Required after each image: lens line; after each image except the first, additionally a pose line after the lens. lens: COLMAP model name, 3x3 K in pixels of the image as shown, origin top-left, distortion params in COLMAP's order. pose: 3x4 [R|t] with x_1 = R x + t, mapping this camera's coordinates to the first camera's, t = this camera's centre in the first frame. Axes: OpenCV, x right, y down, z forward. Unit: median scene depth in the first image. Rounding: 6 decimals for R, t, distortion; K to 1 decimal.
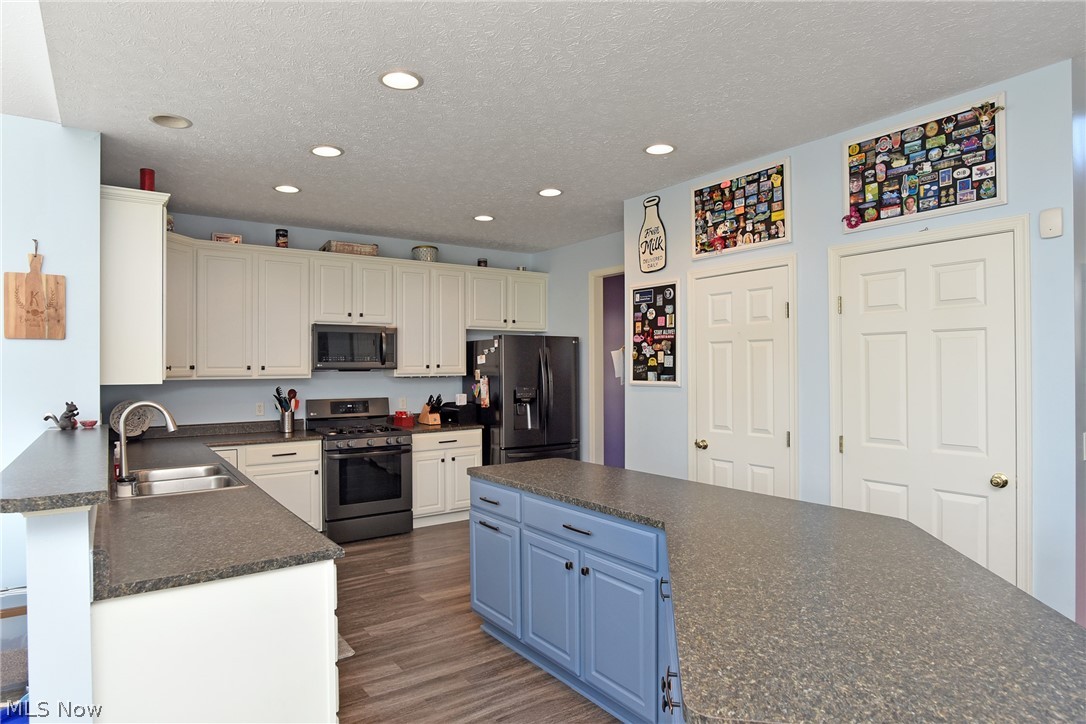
lens RADIAL K [[627.3, 0, 538.4], [0, 627.3, 365.9], [0, 0, 1]] dist [-0.033757, 0.013240]
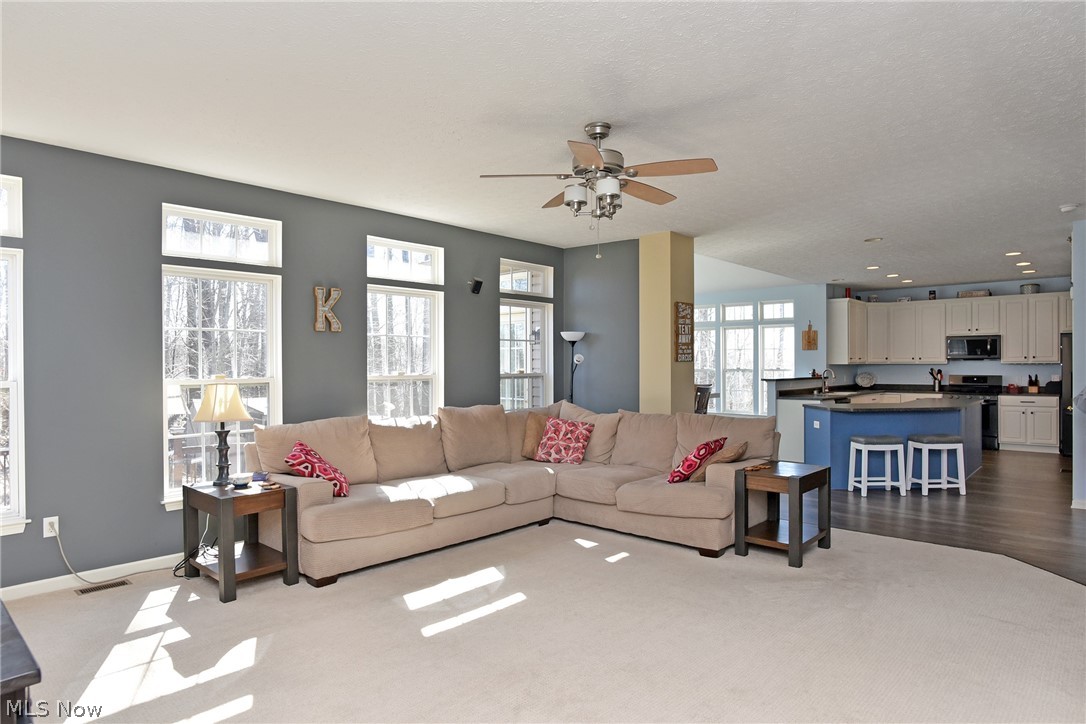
lens RADIAL K [[627.3, 0, 538.4], [0, 627.3, 365.9], [0, 0, 1]] dist [-0.033757, 0.013240]
pose [[0.220181, 0.008286, -0.975424, 1.243812], [0.004539, 0.999944, 0.009518, 0.002110], [0.975448, -0.006523, 0.220132, -0.681367]]
